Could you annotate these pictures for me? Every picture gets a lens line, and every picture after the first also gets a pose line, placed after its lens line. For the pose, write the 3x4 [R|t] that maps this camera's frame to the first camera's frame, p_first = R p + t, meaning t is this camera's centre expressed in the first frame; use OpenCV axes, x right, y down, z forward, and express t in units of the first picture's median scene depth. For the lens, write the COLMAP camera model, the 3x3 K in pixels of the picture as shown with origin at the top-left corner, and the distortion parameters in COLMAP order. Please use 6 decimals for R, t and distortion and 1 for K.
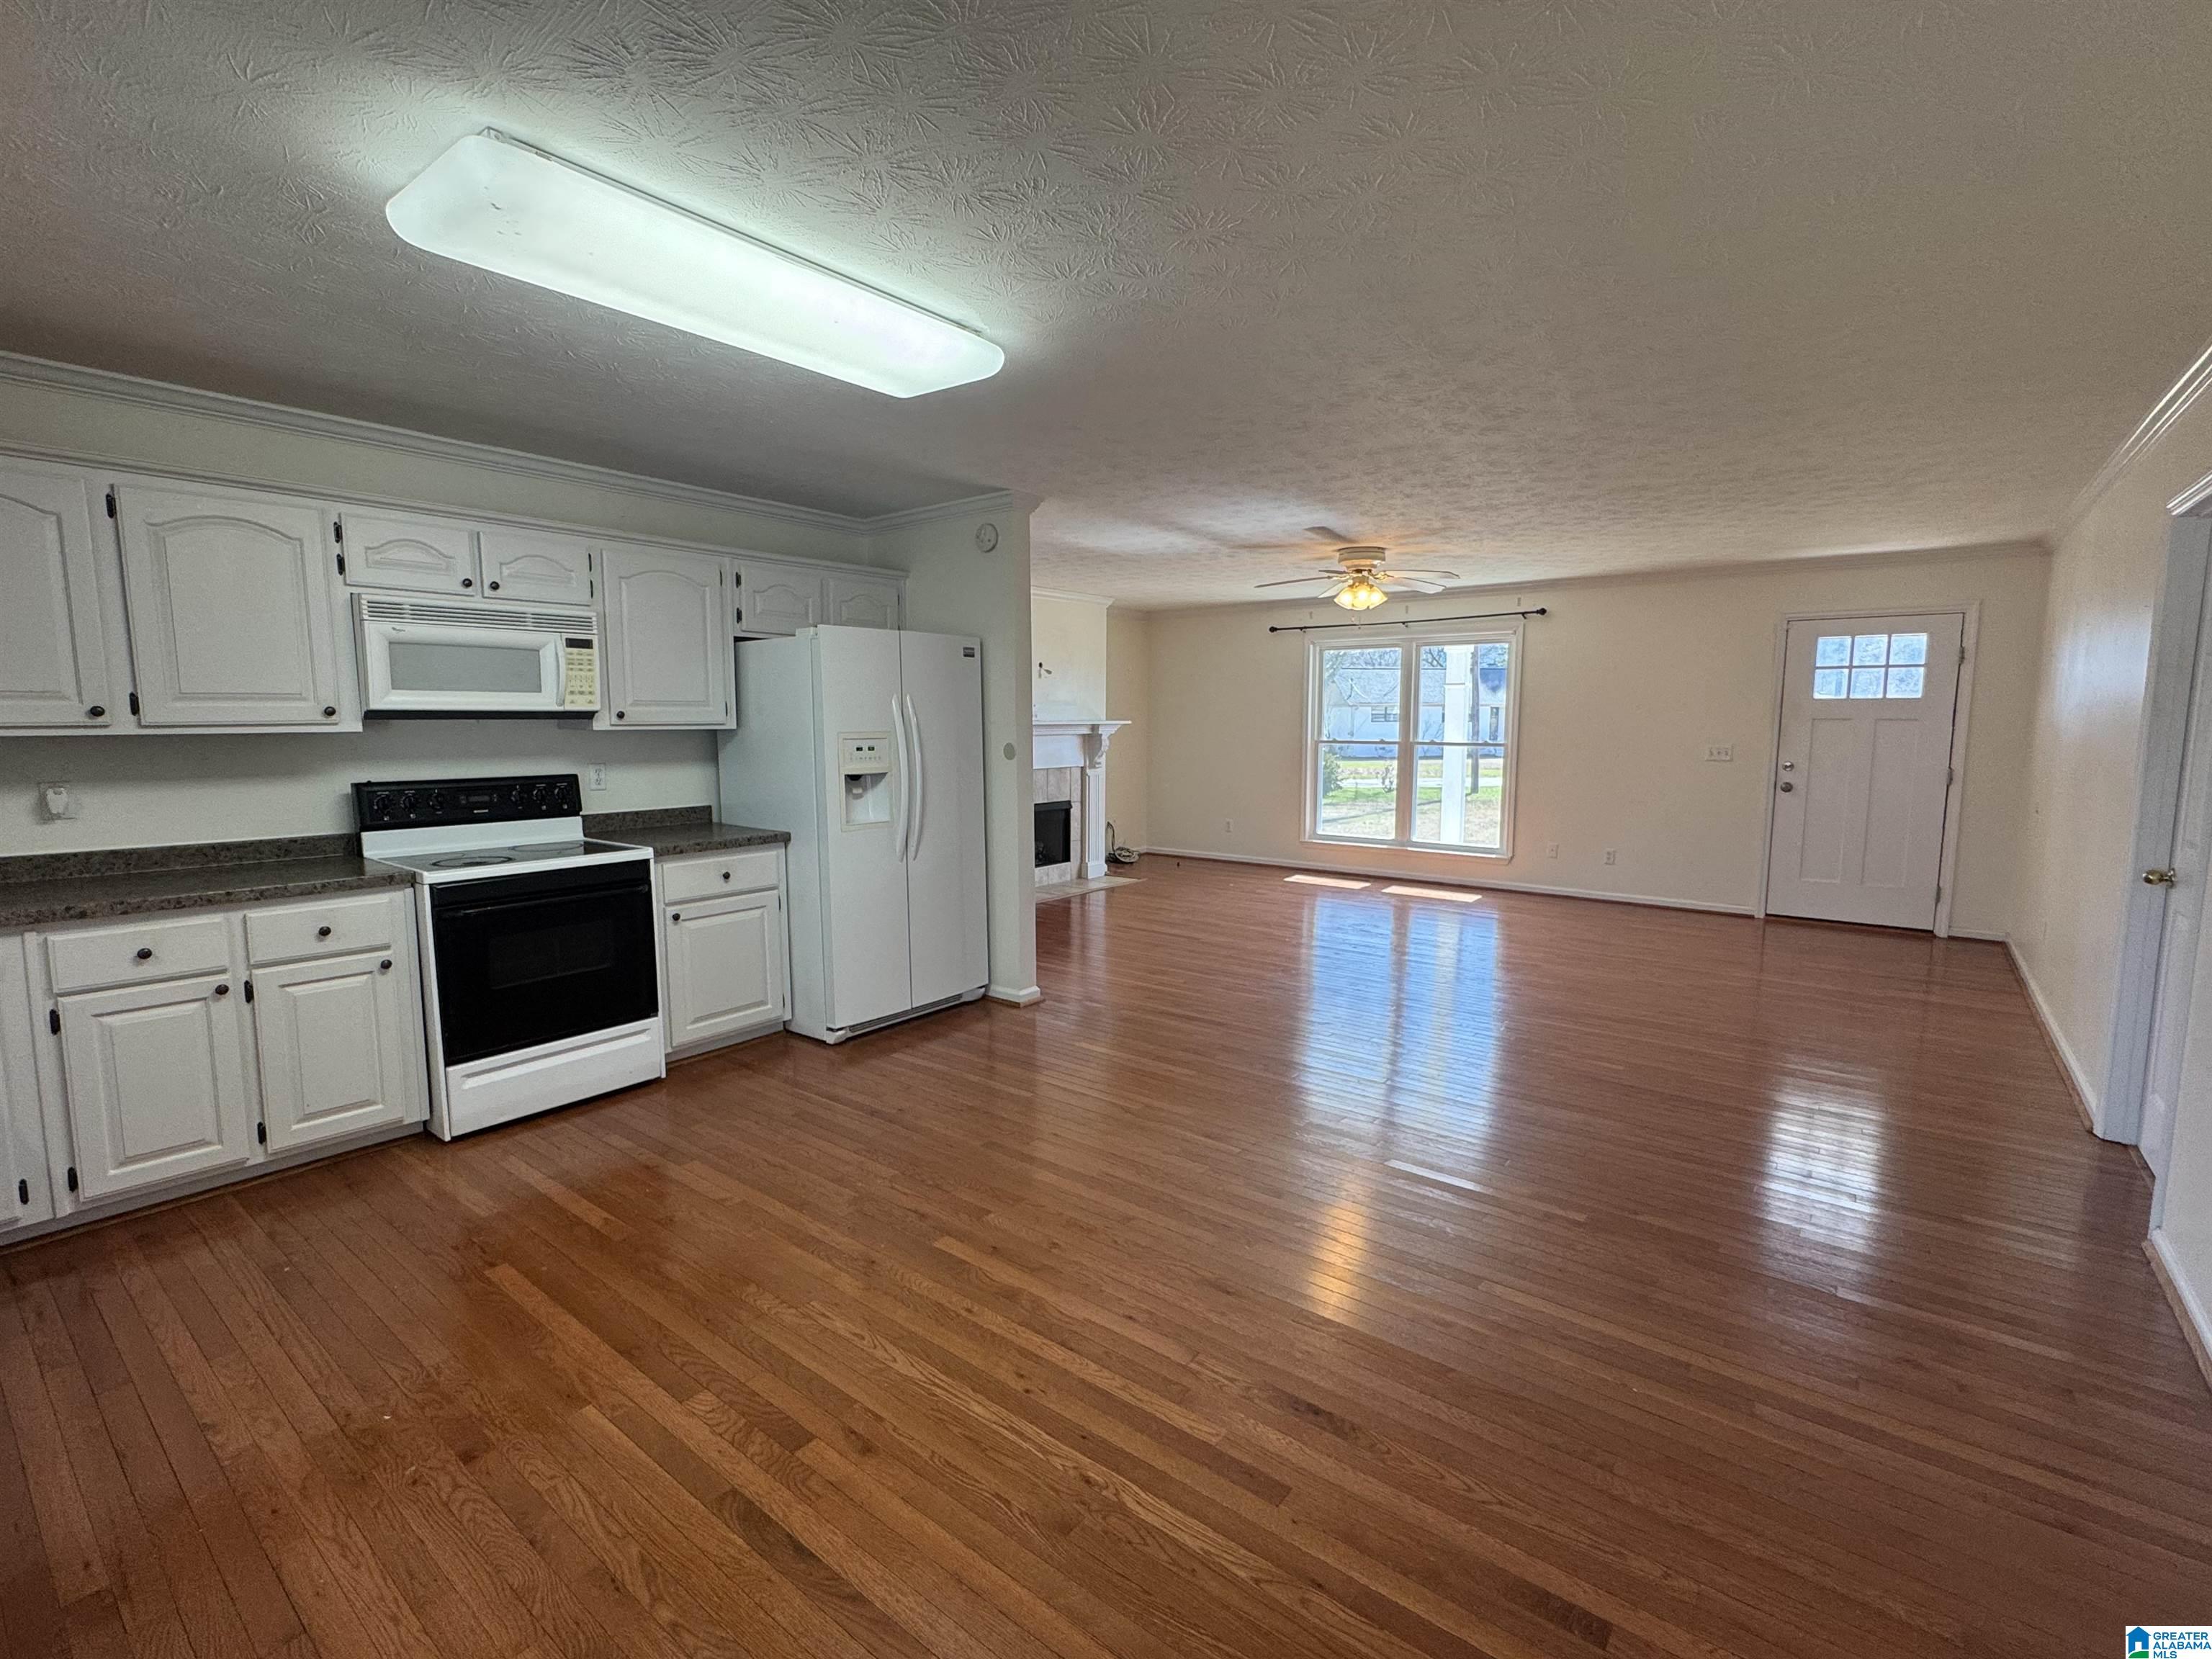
lens RADIAL K [[1007.5, 0, 1105.7], [0, 1007.5, 834.0], [0, 0, 1]] dist [-0.002995, 0.000252]
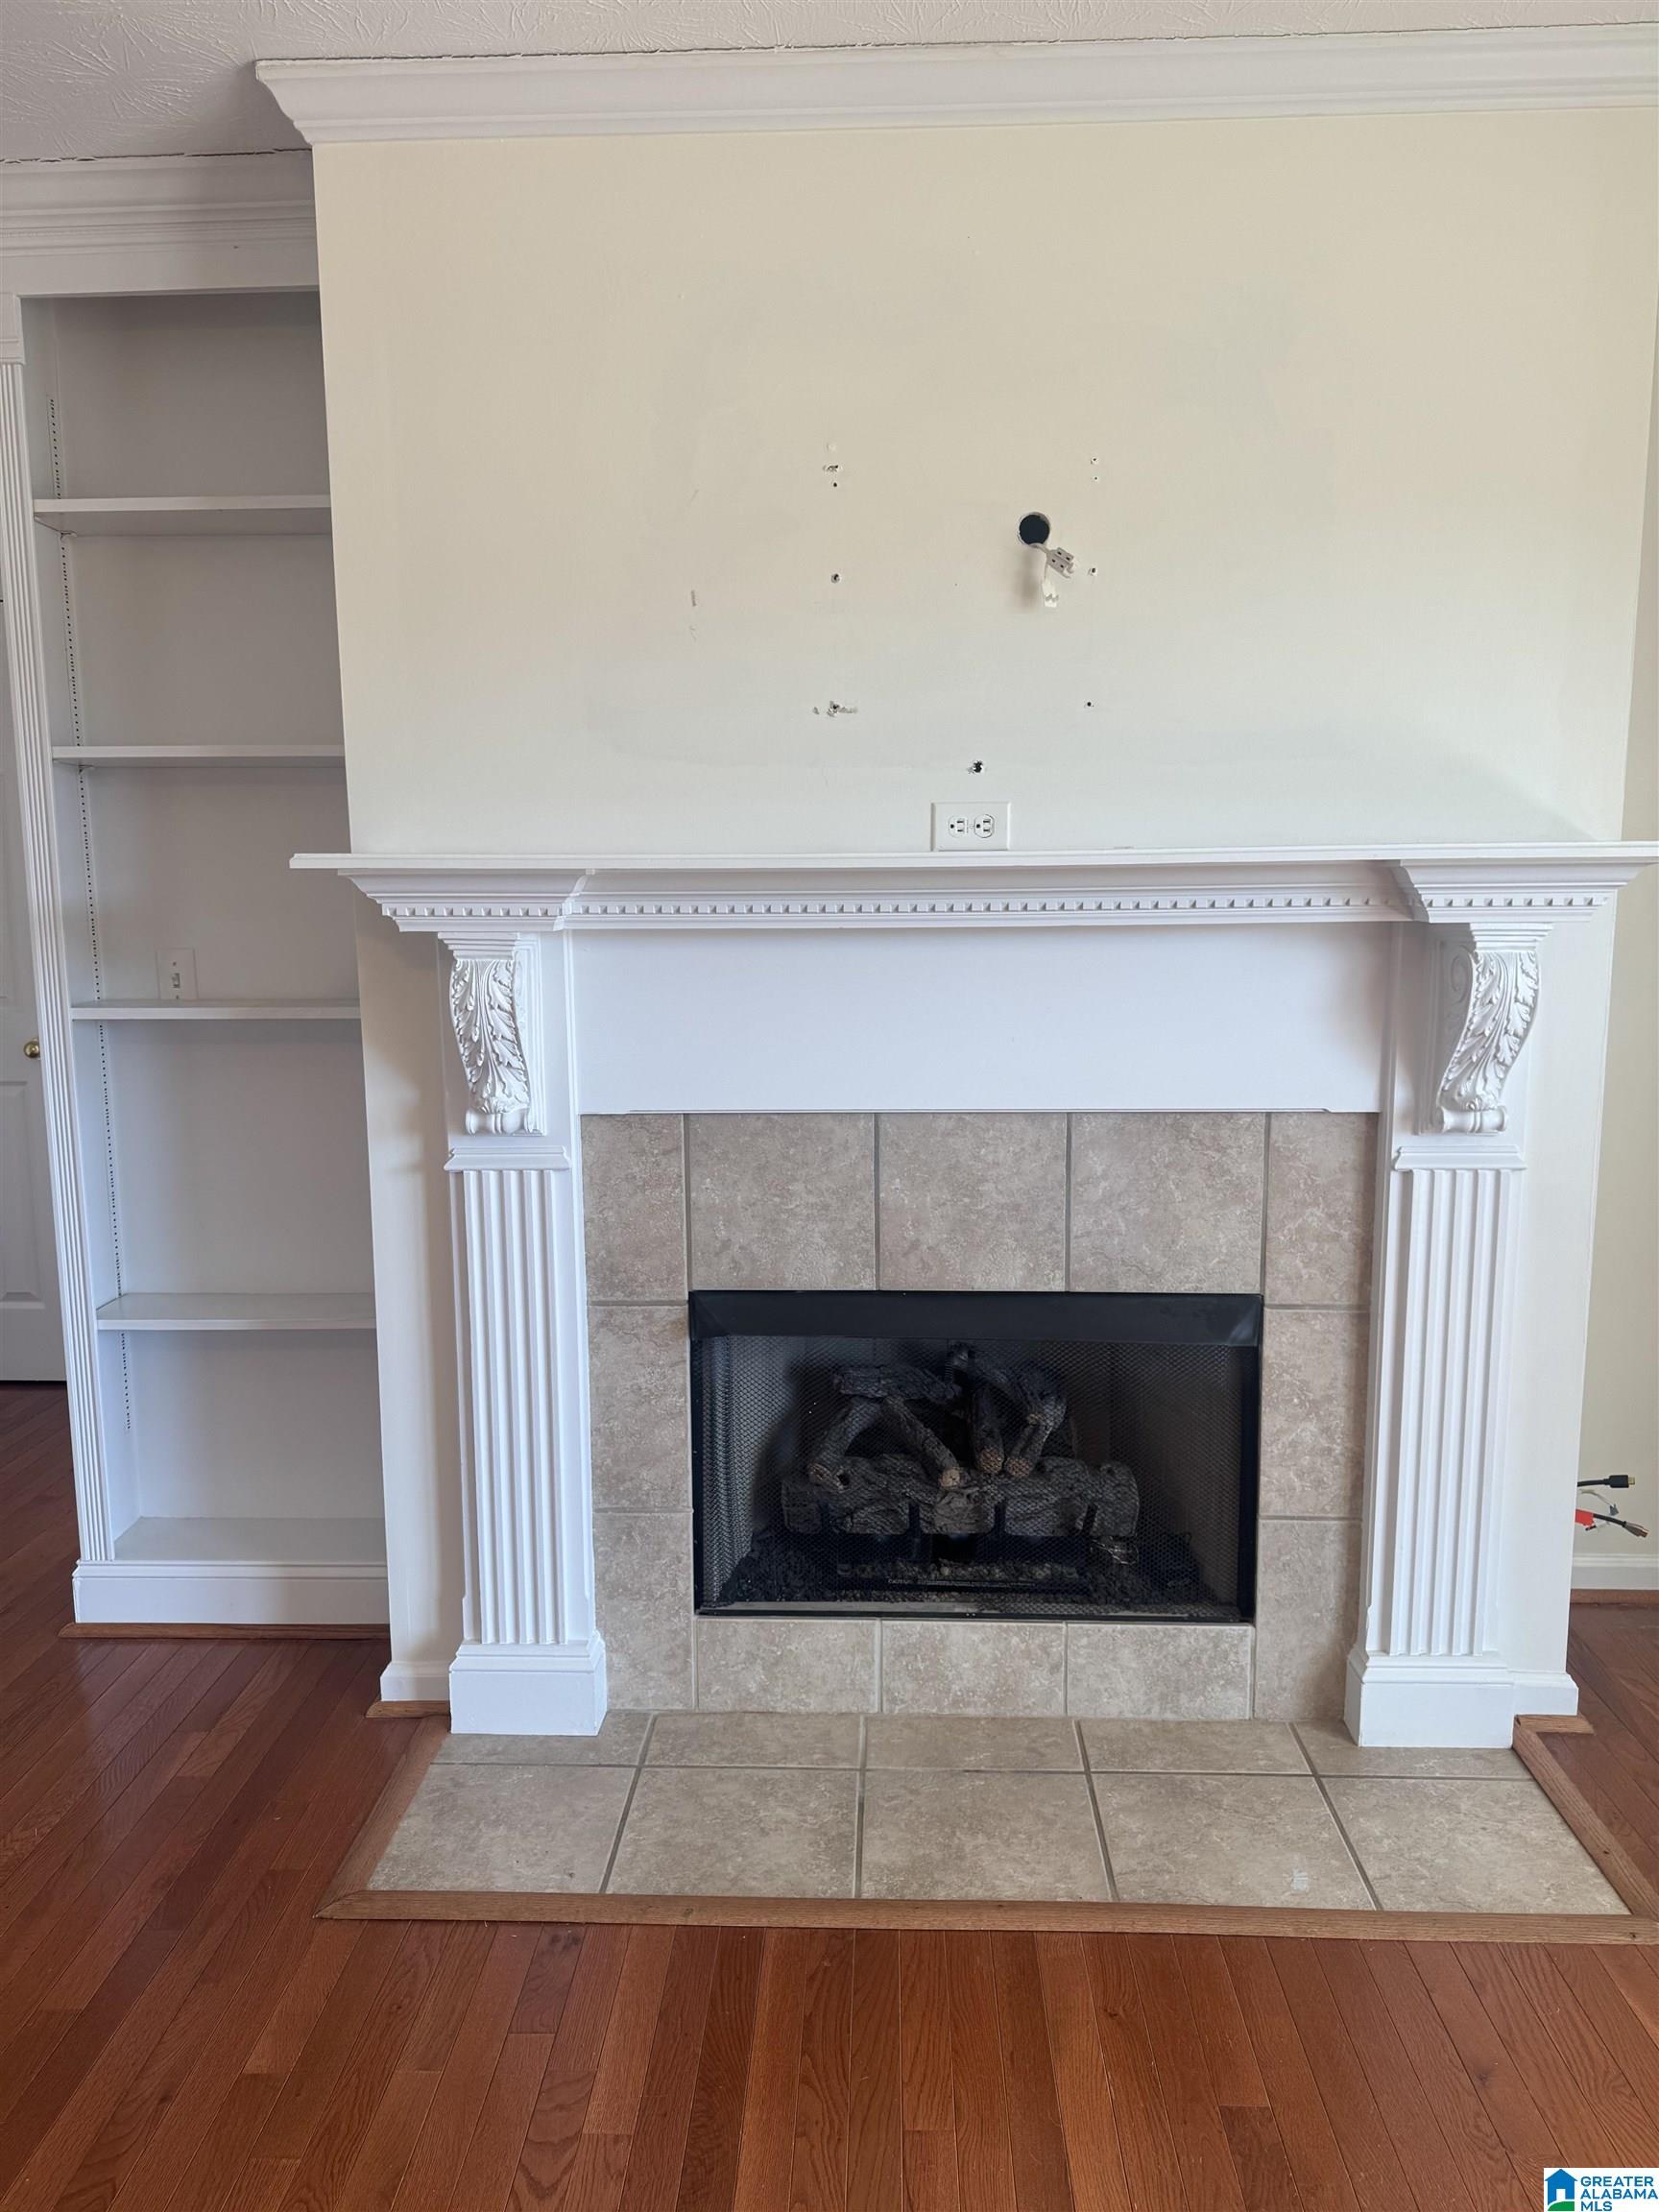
lens RADIAL K [[1552.2, 0, 834.3], [0, 1552.2, 1091.0], [0, 0, 1]] dist [0.046359, -0.003135]
pose [[0.584876, 0.098520, -0.805117, 0.306347], [-0.085943, 0.994536, 0.059266, -0.172275], [0.806557, 0.034531, 0.590147, 1.682364]]
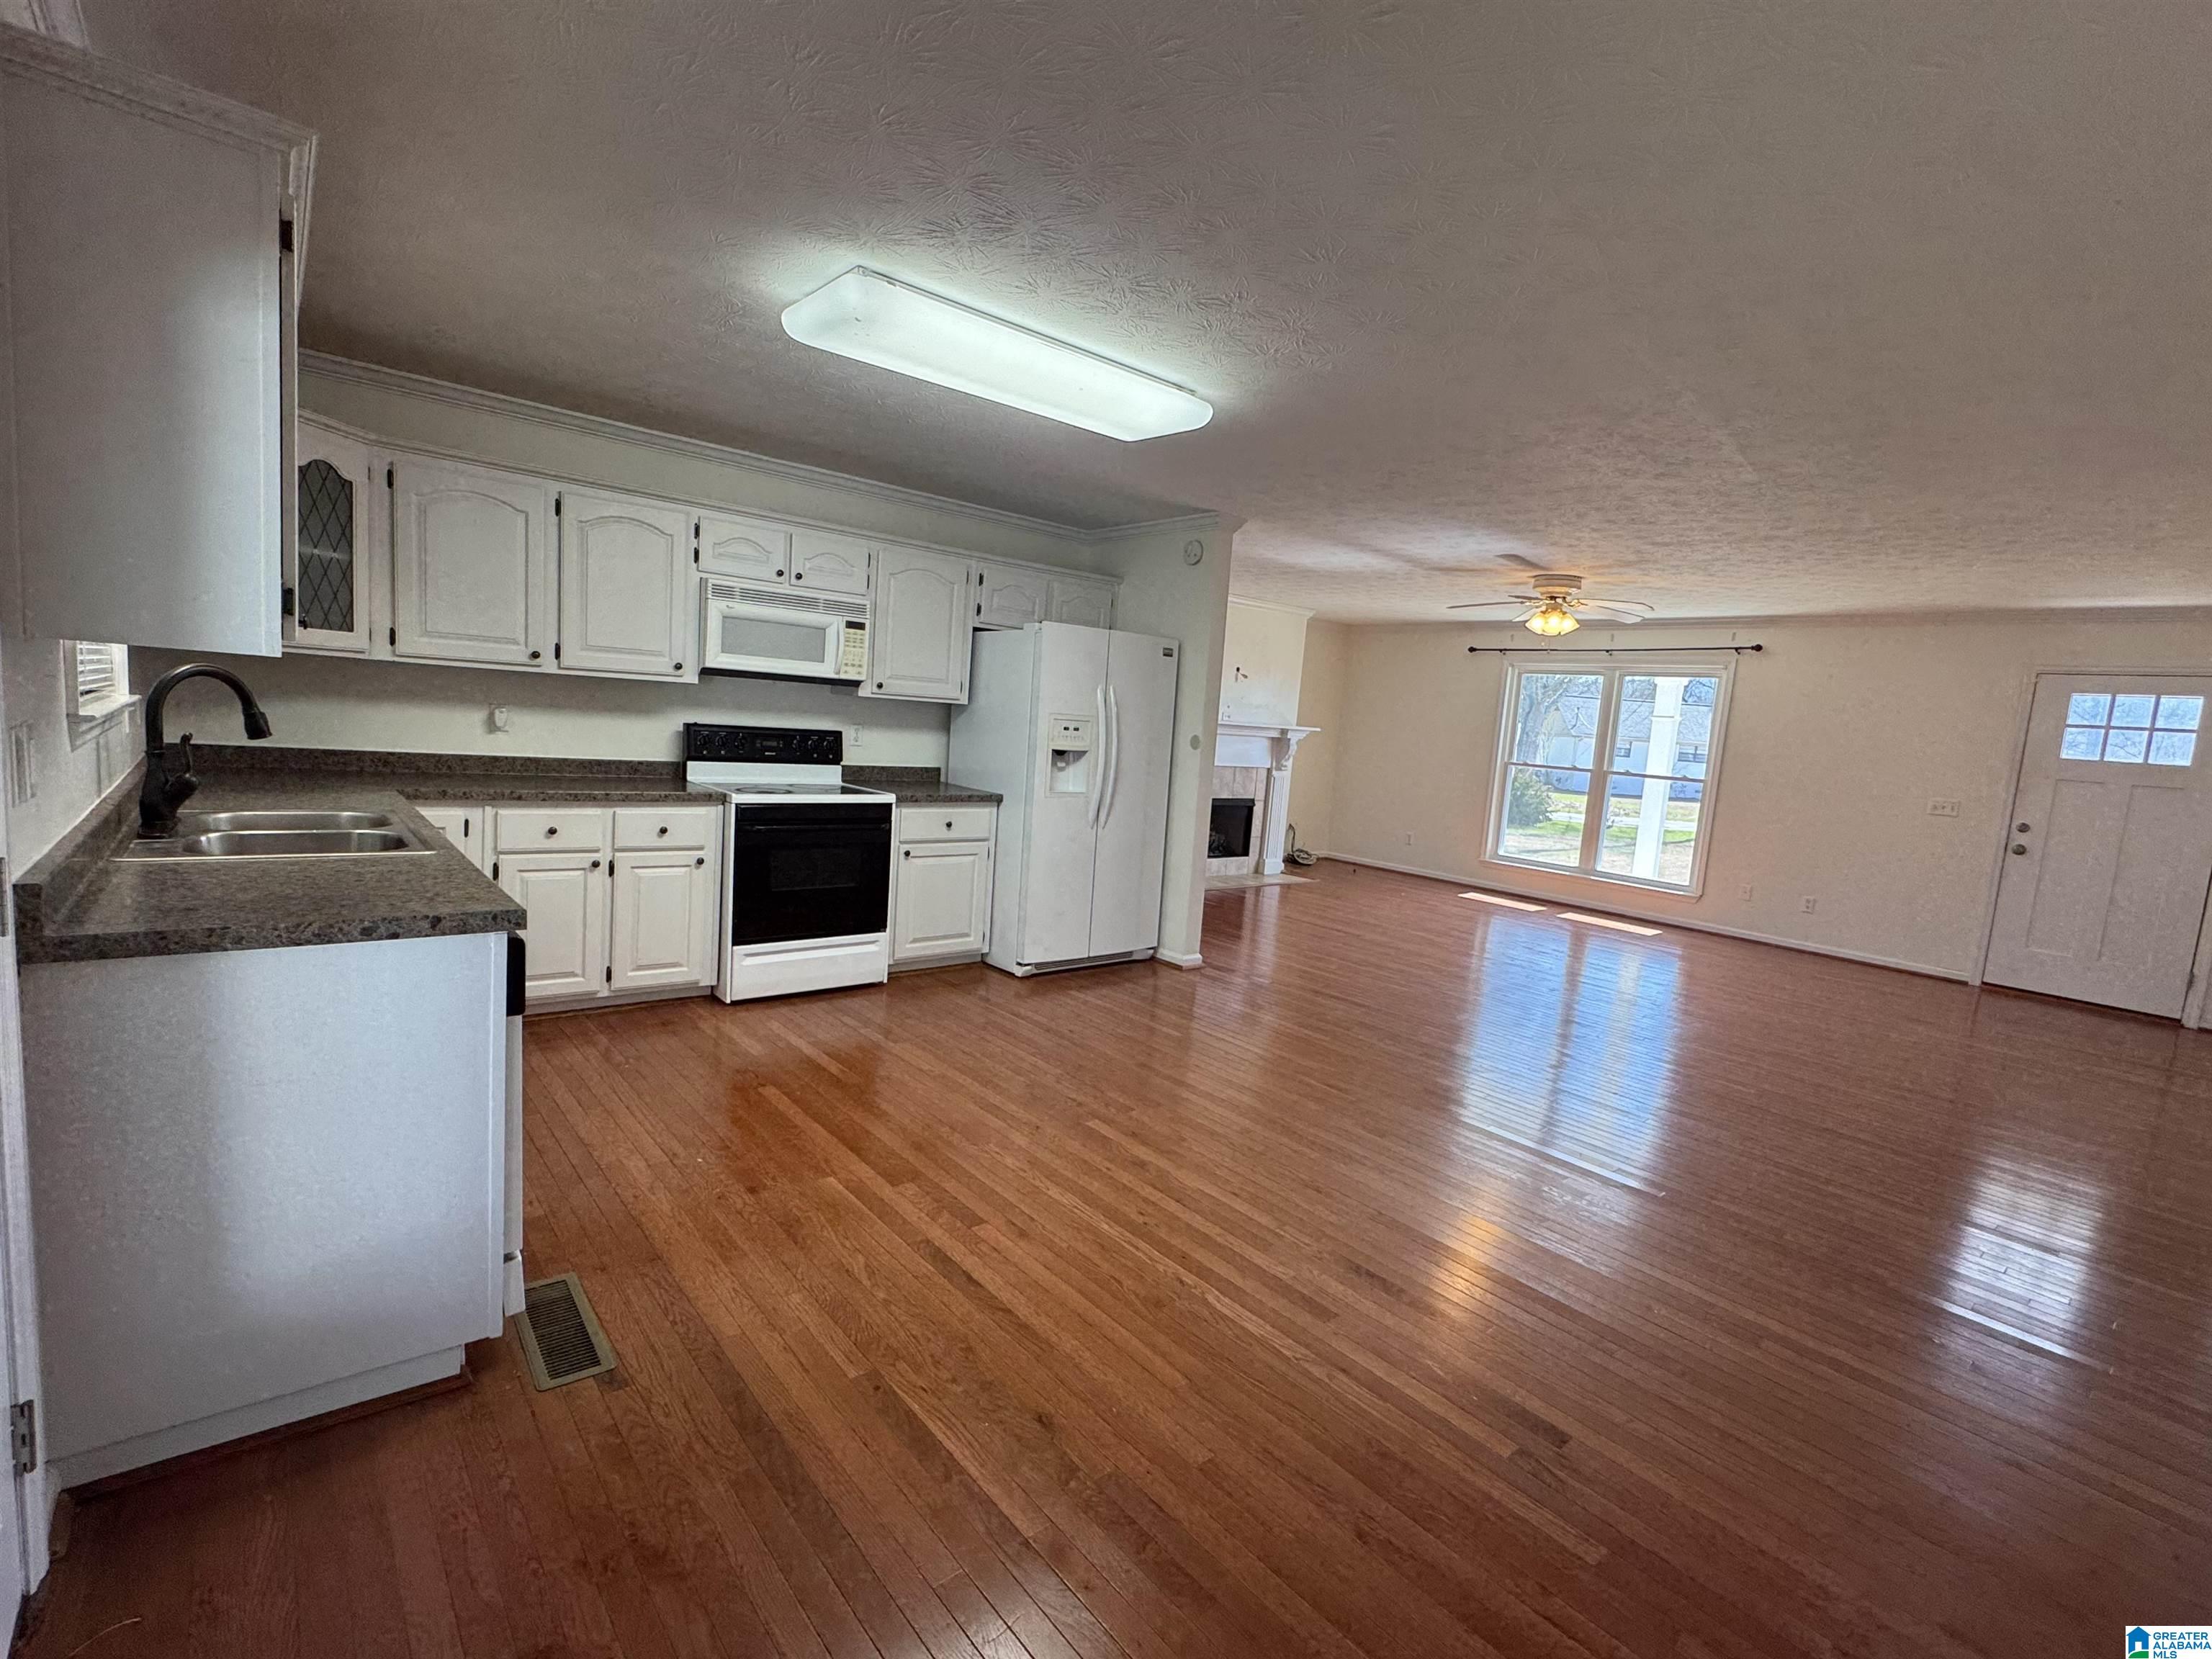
lens RADIAL K [[1007.5, 0, 1105.1], [0, 1007.5, 833.5], [0, 0, 1]] dist [-0.002995, 0.000252]
pose [[0.976953, 0.095658, -0.190820, 0.037518], [-0.096576, 0.995315, 0.004507, 0.029632], [0.190357, 0.014026, 0.981615, -0.151009]]
